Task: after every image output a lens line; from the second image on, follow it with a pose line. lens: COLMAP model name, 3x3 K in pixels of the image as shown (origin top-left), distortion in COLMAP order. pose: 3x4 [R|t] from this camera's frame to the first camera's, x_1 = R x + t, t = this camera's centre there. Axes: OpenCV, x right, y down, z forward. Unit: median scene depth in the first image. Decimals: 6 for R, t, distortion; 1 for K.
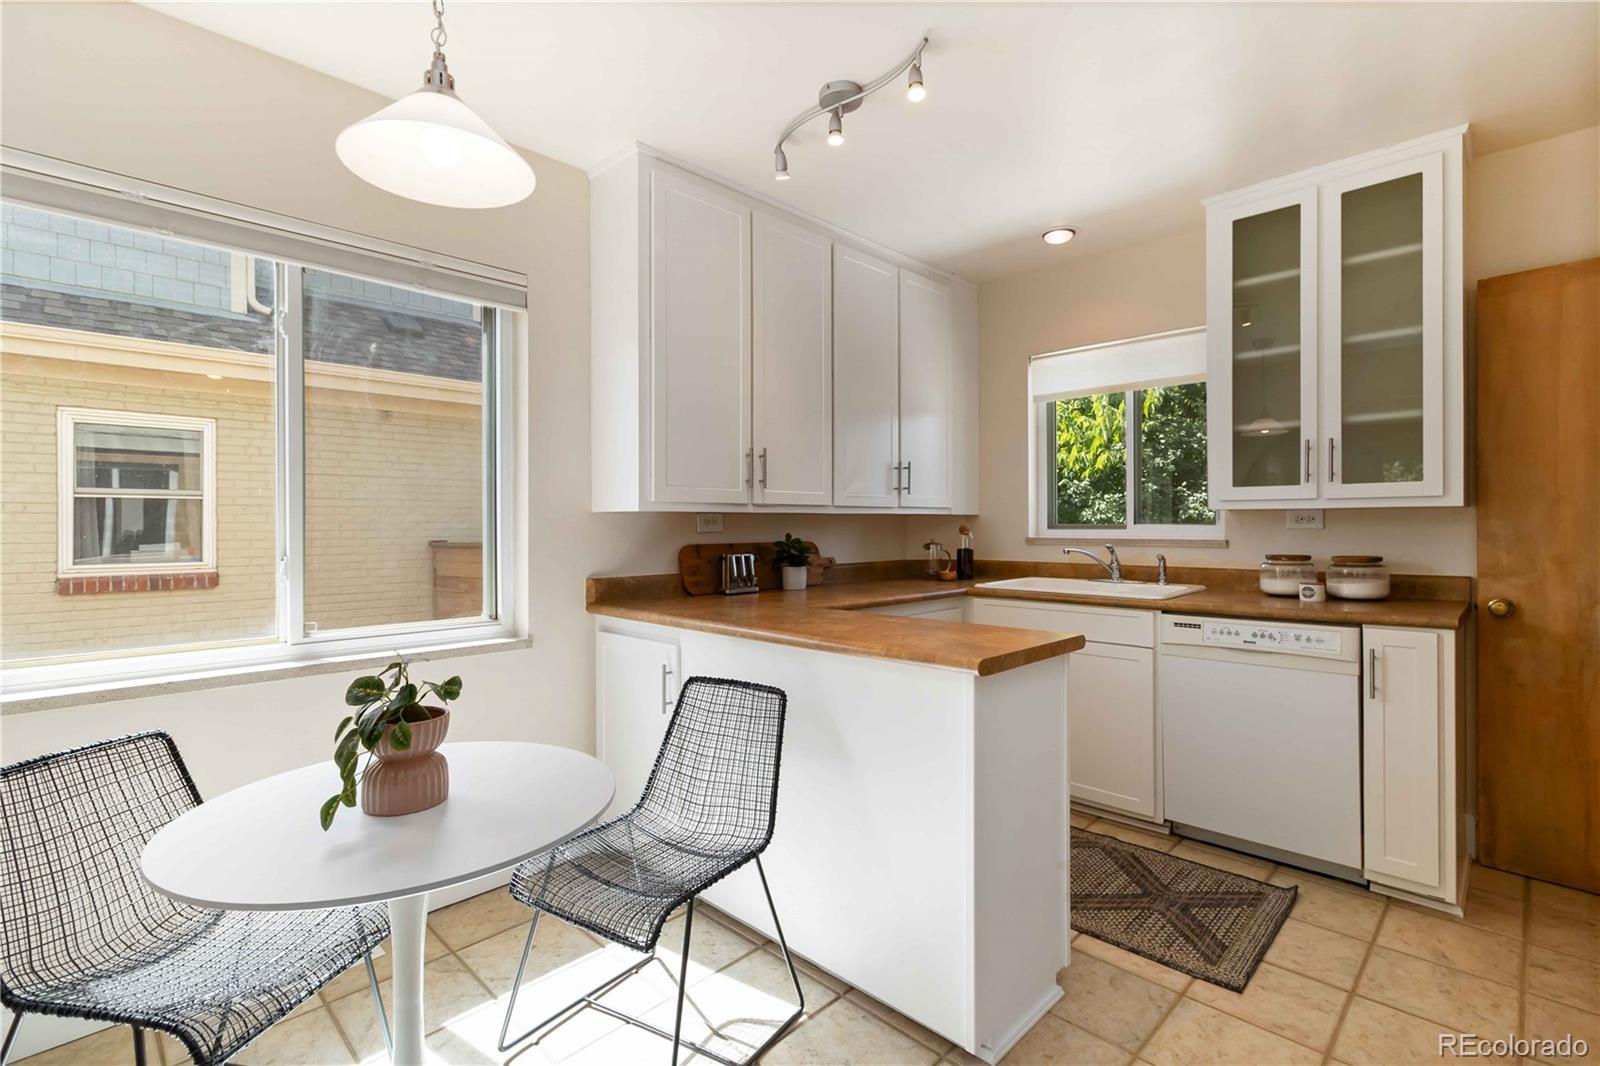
lens RADIAL K [[731.3, 0, 801.7], [0, 731.3, 527.1], [0, 0, 1]] dist [-0.001196, -0.000061]
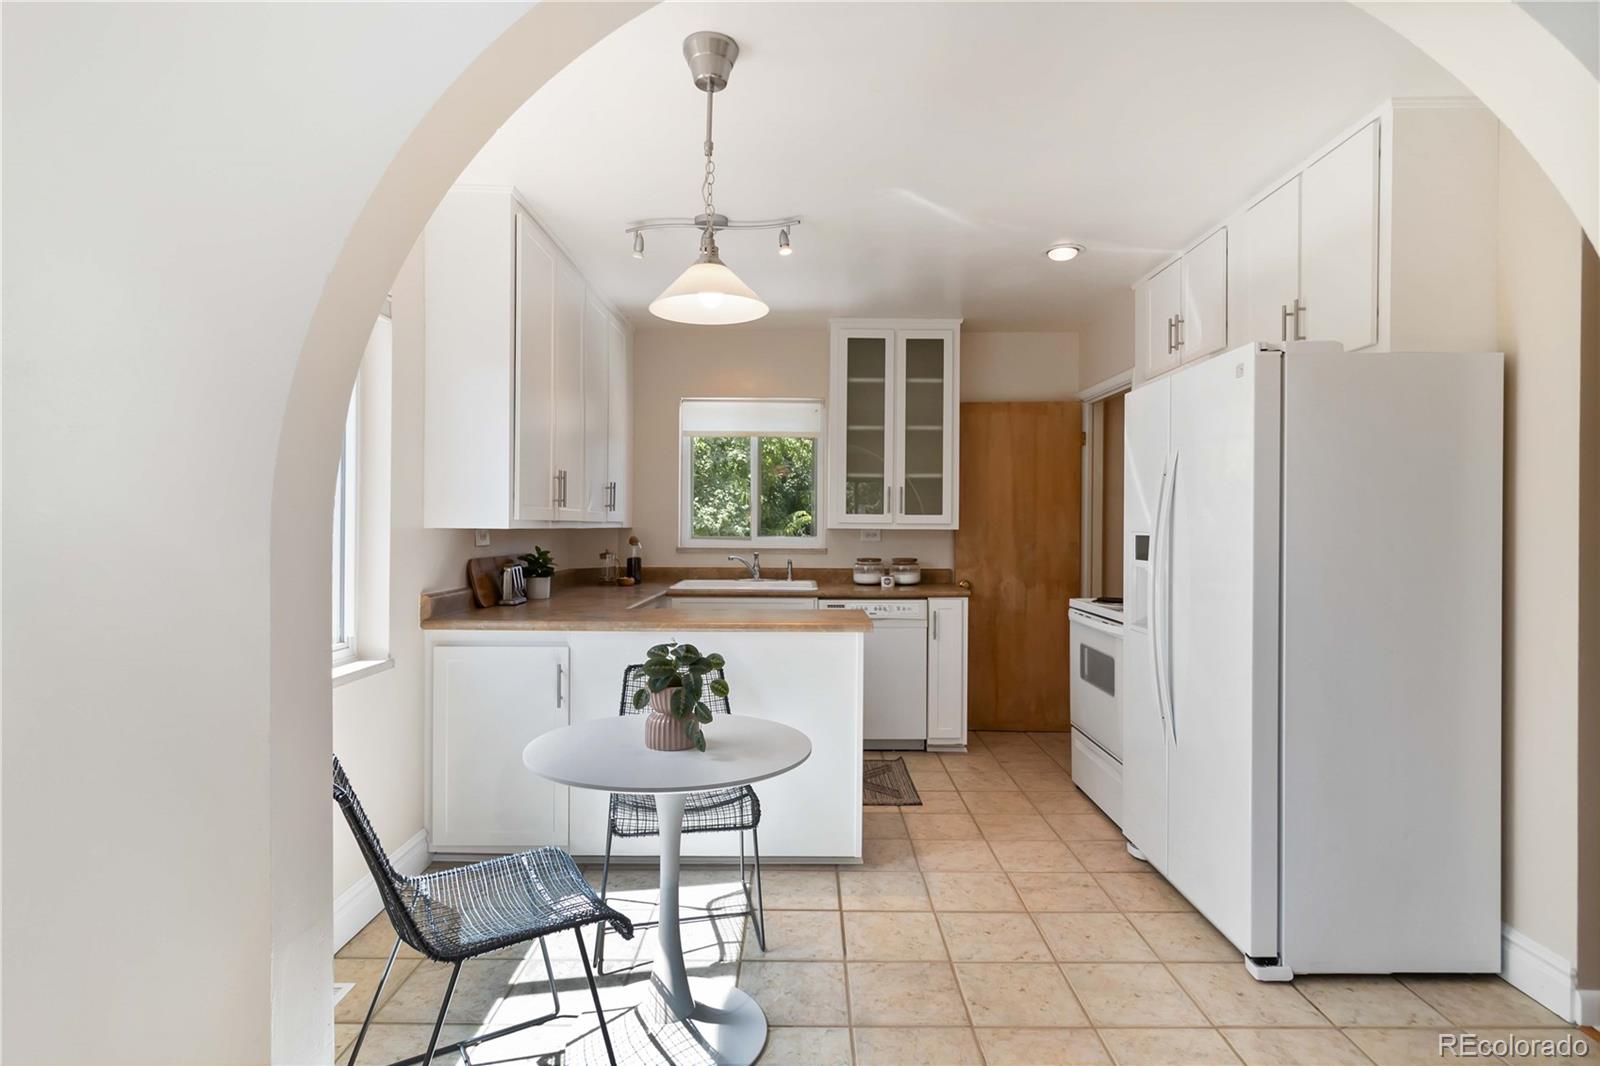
lens RADIAL K [[807.6, 0, 800.0], [0, 807.6, 533.0], [0, 0, 1]] dist [0.002560, 0.000073]
pose [[0.716840, 0.003483, 0.697229, -0.682058], [-0.006696, 0.999976, 0.001888, -0.019097], [-0.697205, -0.006022, 0.716846, -0.139879]]
